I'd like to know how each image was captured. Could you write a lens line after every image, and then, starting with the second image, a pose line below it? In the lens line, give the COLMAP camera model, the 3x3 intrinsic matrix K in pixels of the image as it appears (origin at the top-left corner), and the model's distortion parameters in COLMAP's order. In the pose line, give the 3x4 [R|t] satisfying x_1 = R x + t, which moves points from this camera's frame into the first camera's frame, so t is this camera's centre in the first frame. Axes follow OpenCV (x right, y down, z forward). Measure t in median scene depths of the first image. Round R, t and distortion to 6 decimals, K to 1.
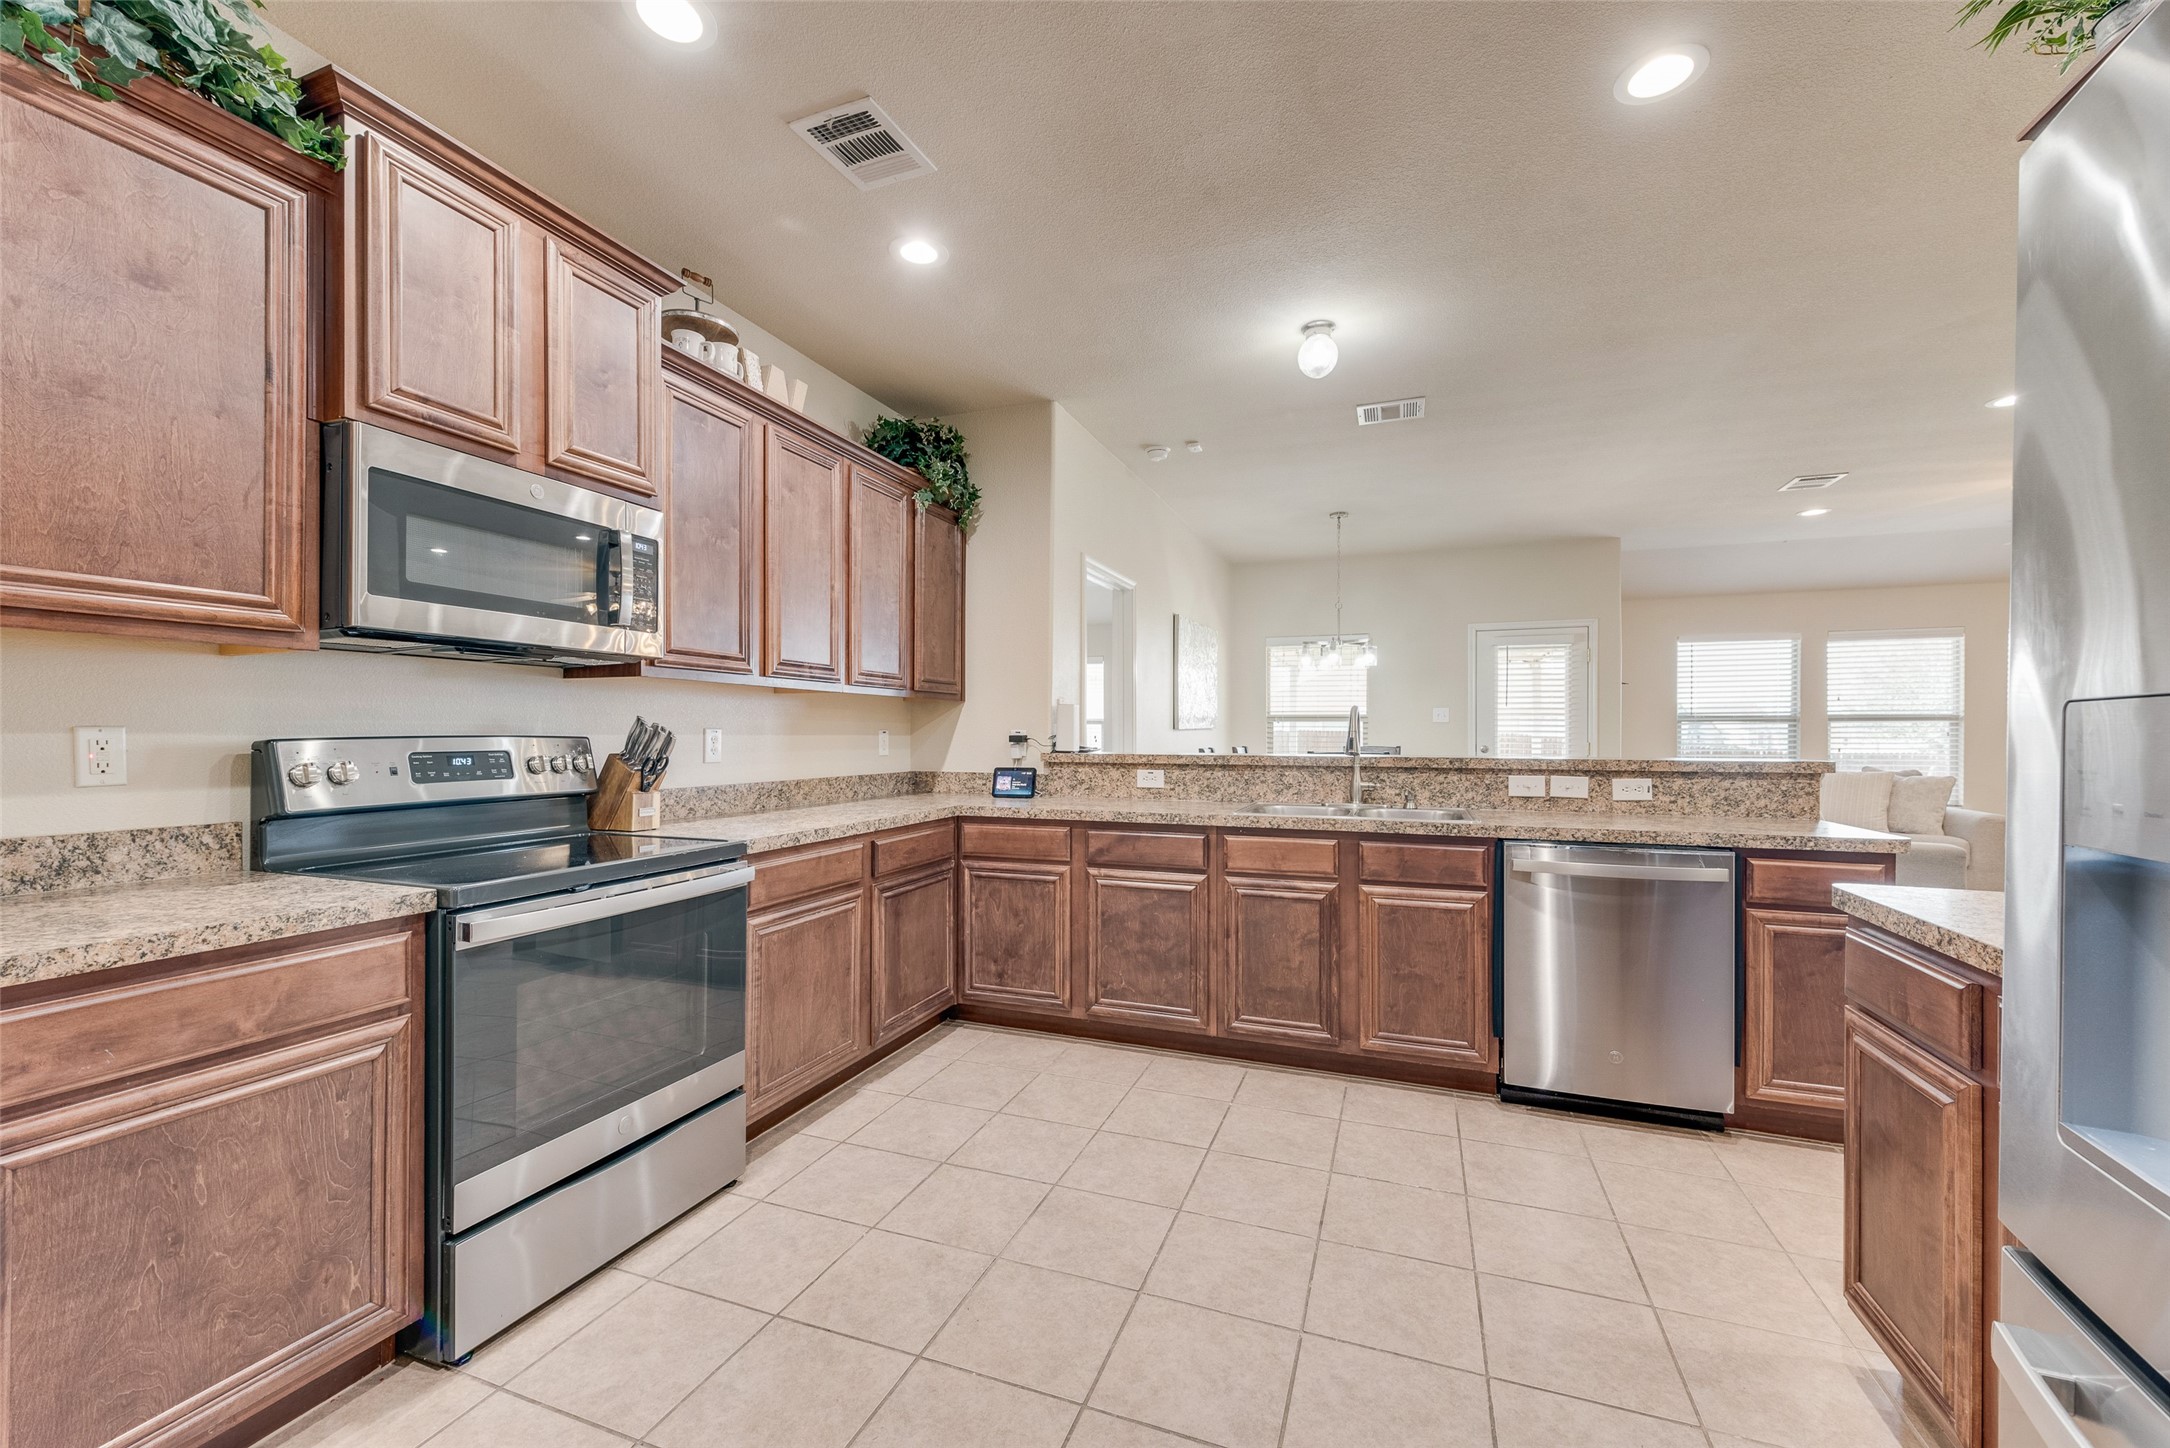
lens RADIAL K [[857.7, 0, 1106.1], [0, 857.7, 729.0], [0, 0, 1]] dist [0.011062, -0.003269]
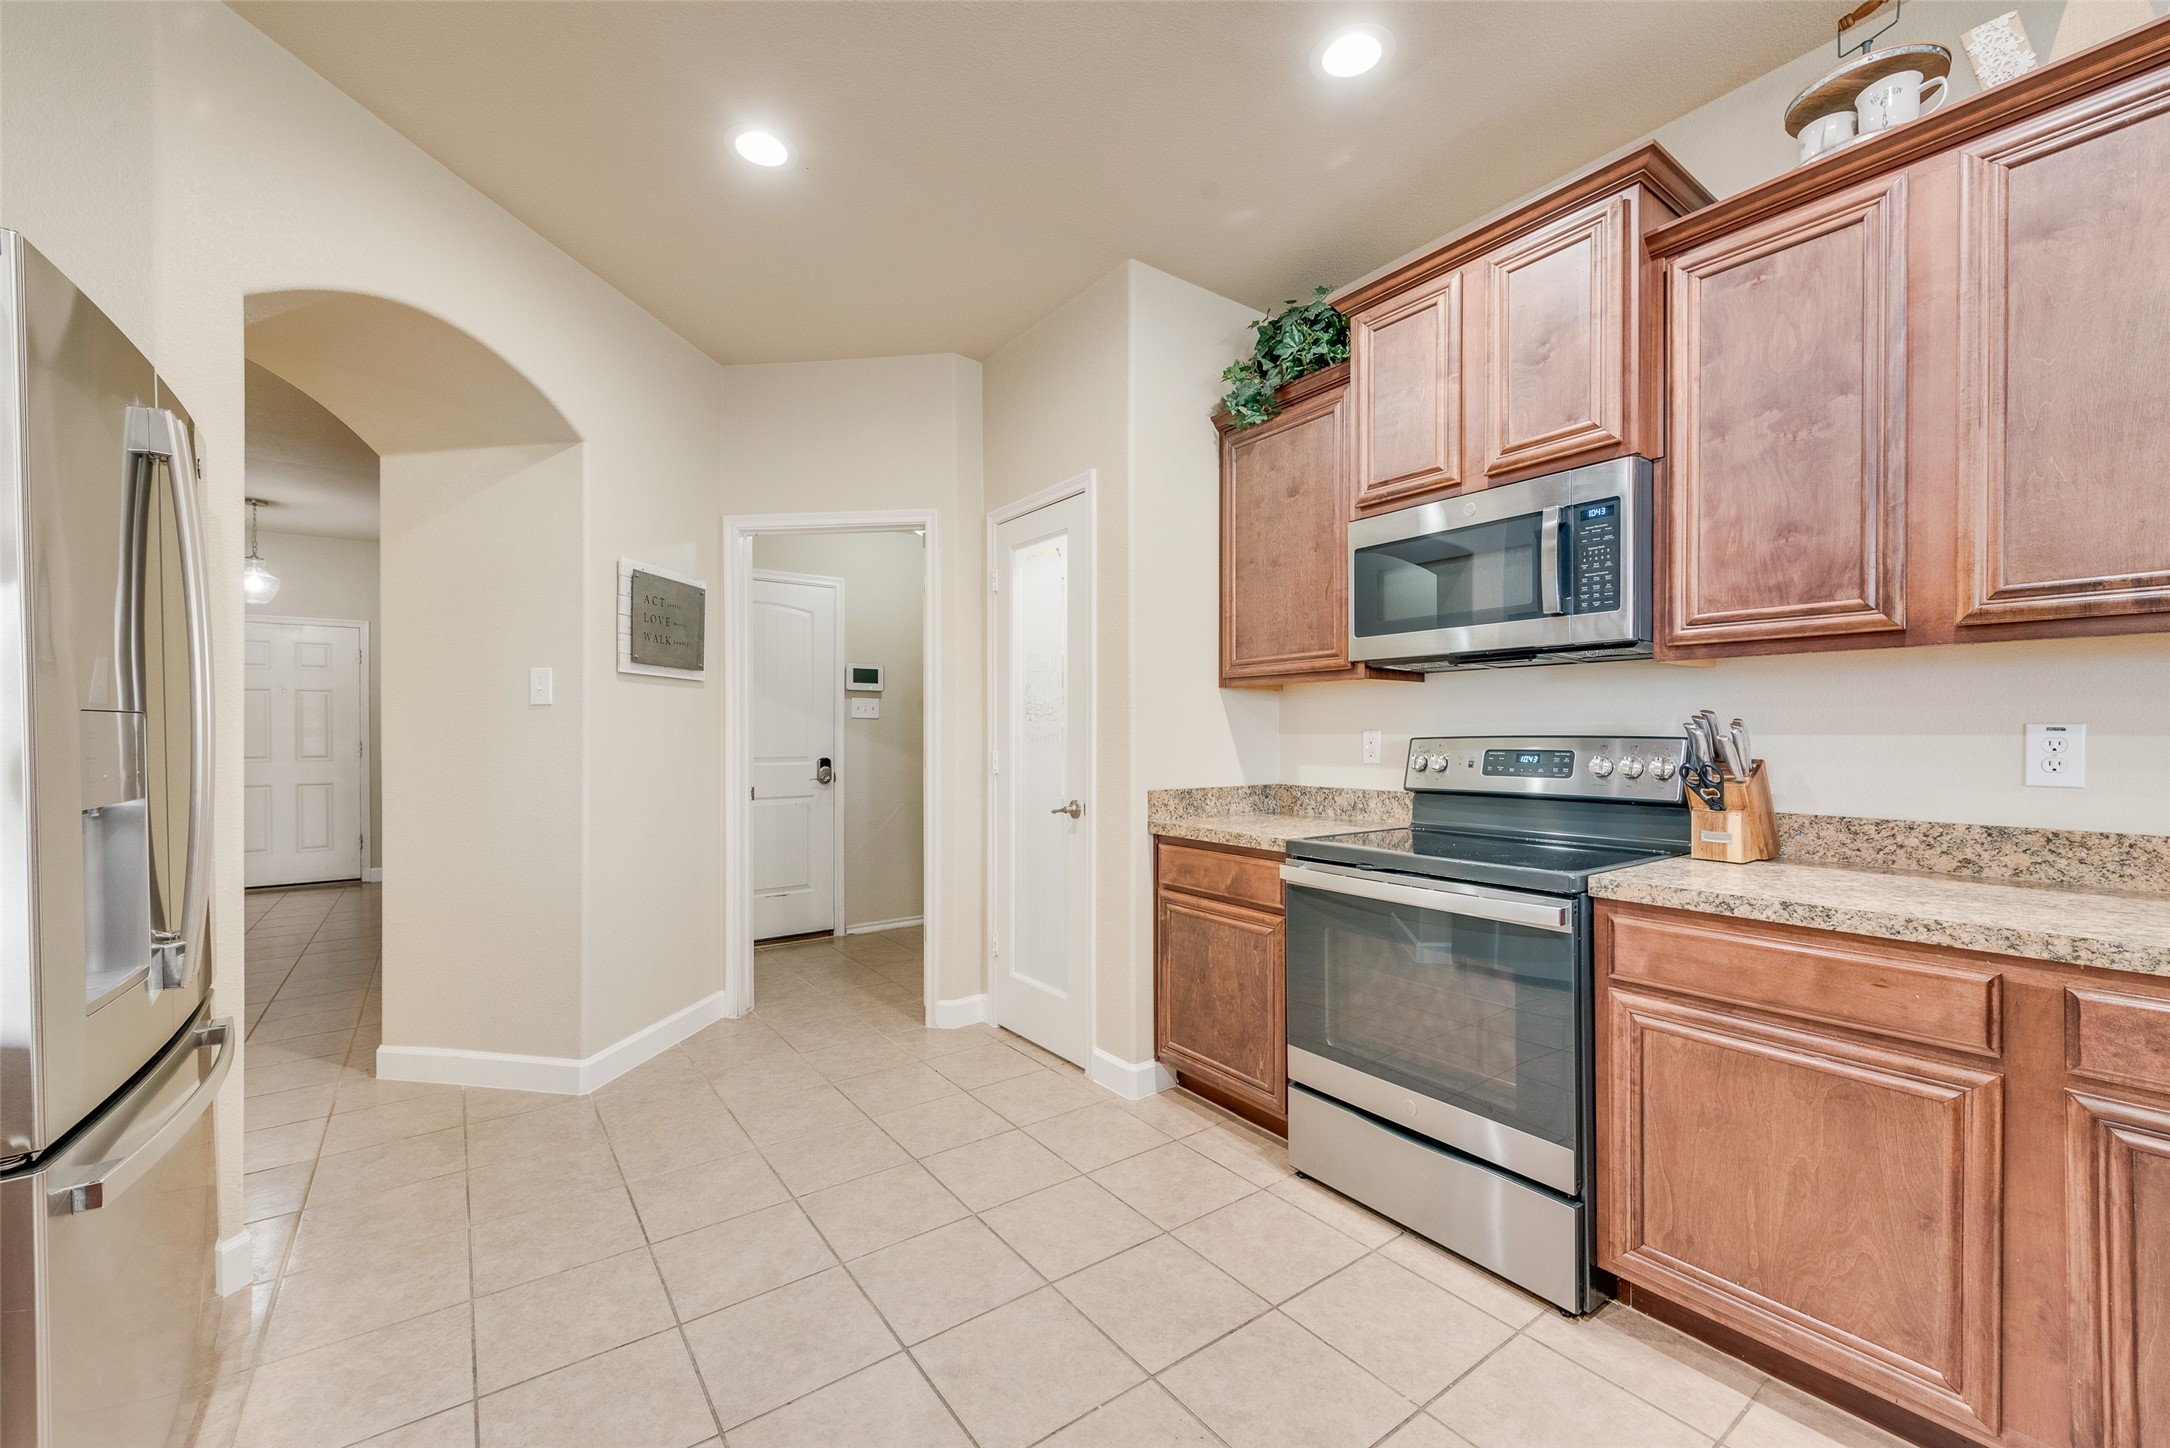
lens RADIAL K [[857.7, 0, 1083.3], [0, 857.7, 739.8], [0, 0, 1]] dist [0.011062, -0.003269]
pose [[-0.553324, 0.005597, -0.832947, 0.333952], [0.005079, 0.999982, 0.003345, 0.004269], [0.832951, -0.002380, -0.553342, 0.785079]]
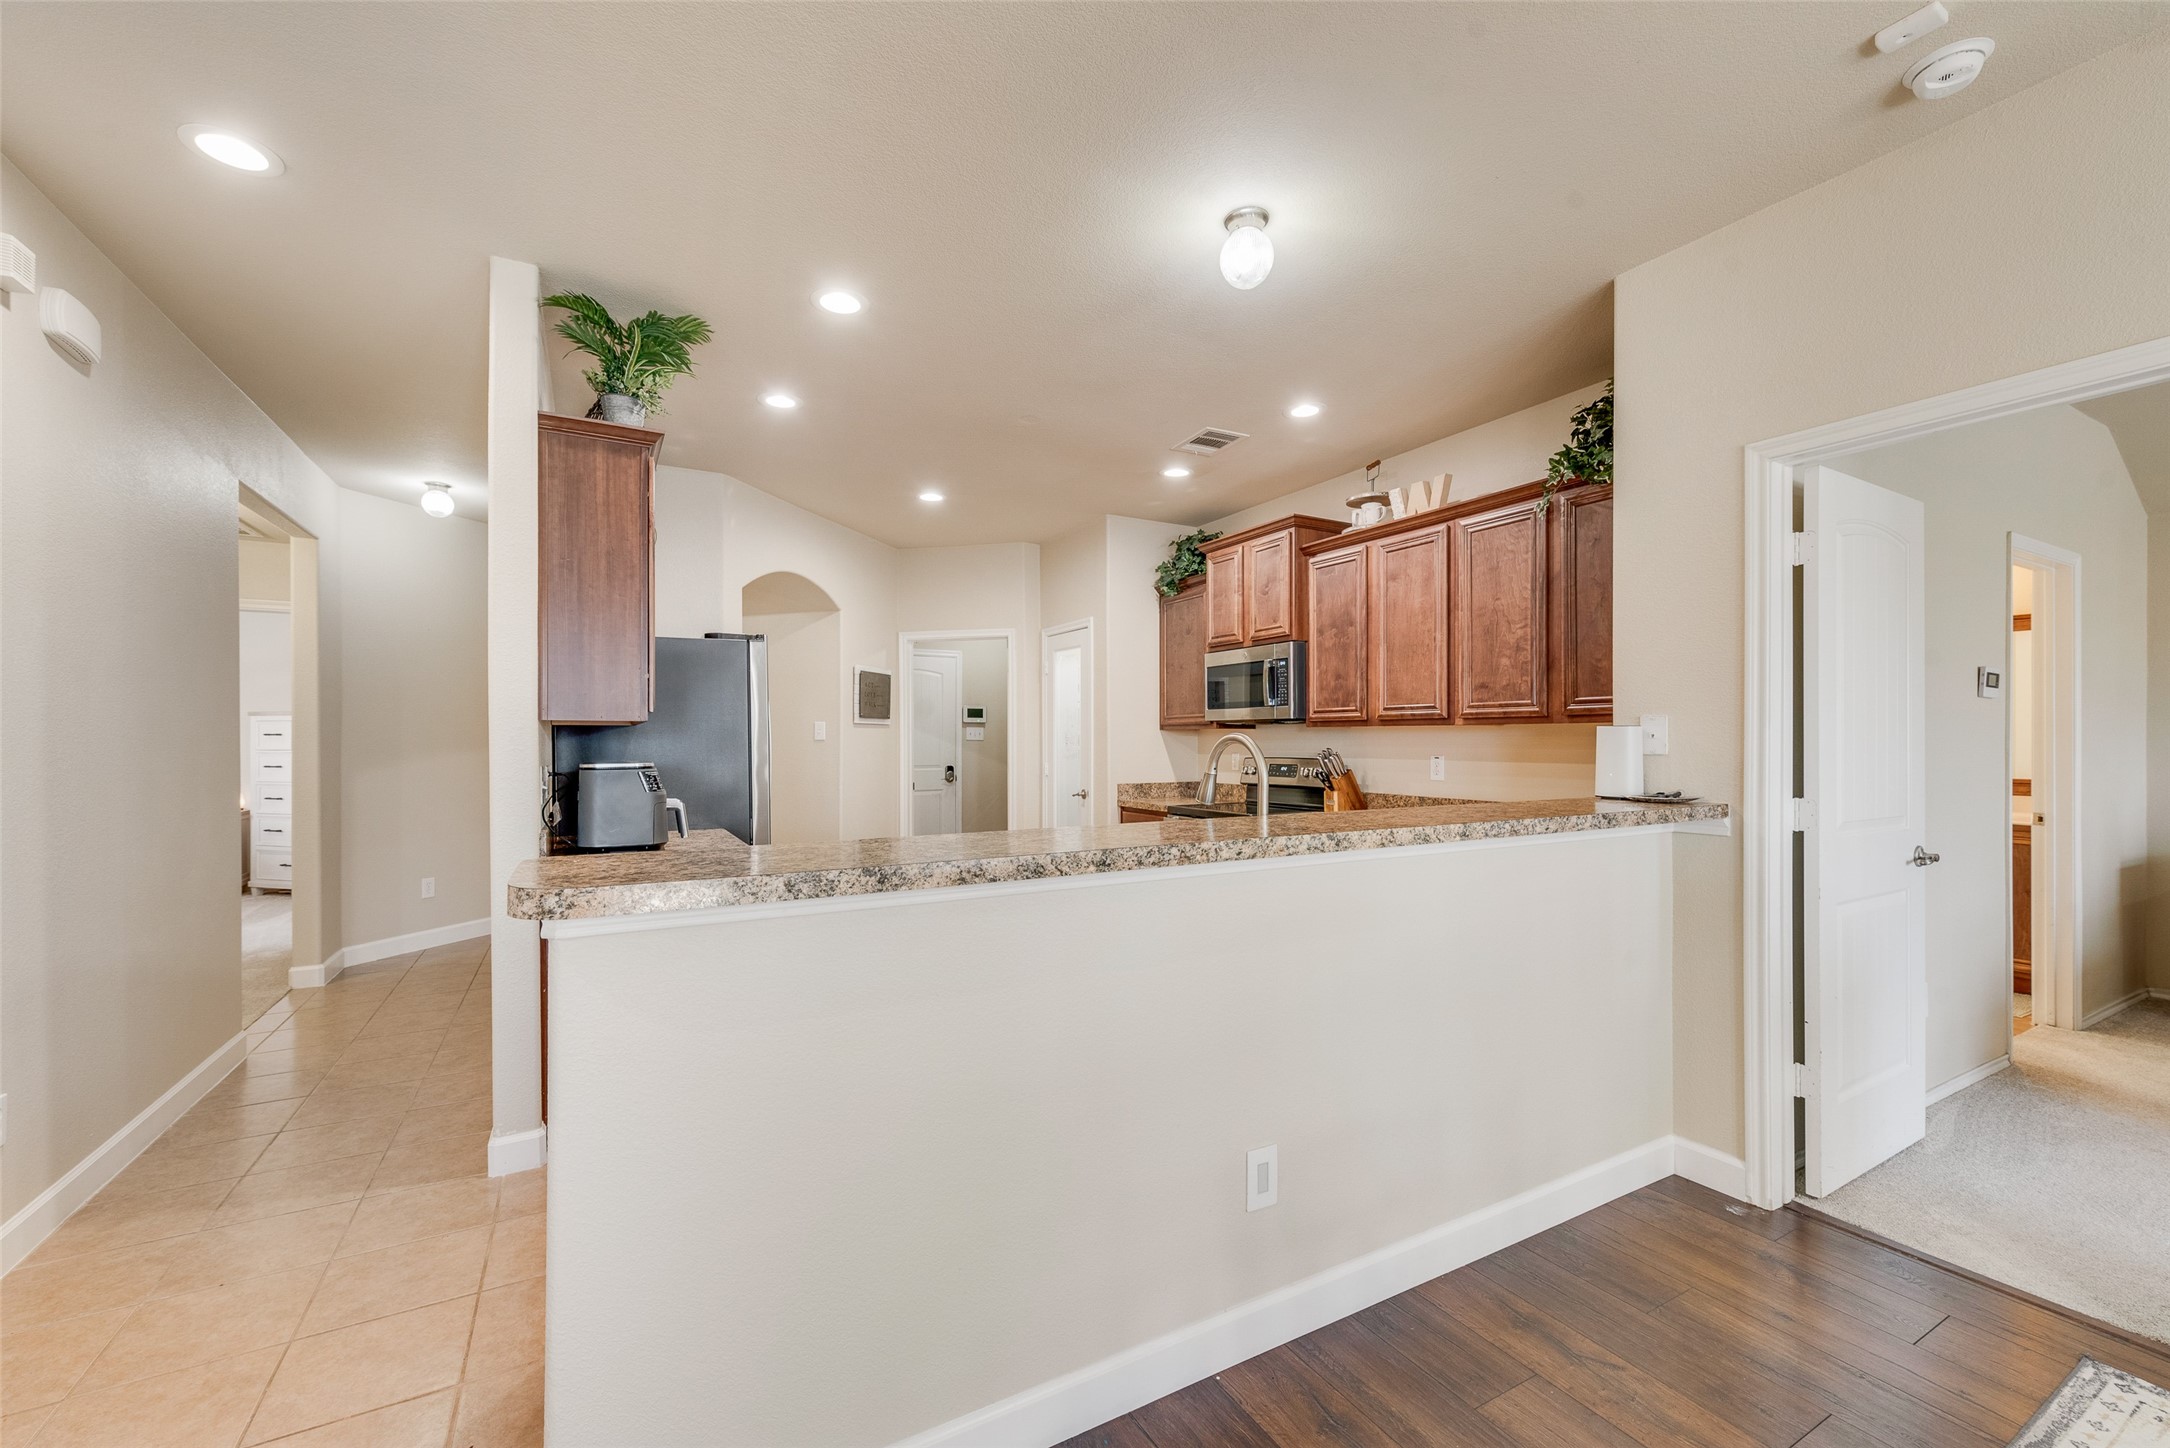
lens RADIAL K [[857.7, 0, 1093.5], [0, 857.7, 737.9], [0, 0, 1]] dist [0.011062, -0.003269]
pose [[-0.642094, -0.002627, -0.766621, 0.930711], [0.003858, 0.999970, -0.006658, -0.022263], [0.766616, -0.007233, -0.642065, 1.442608]]
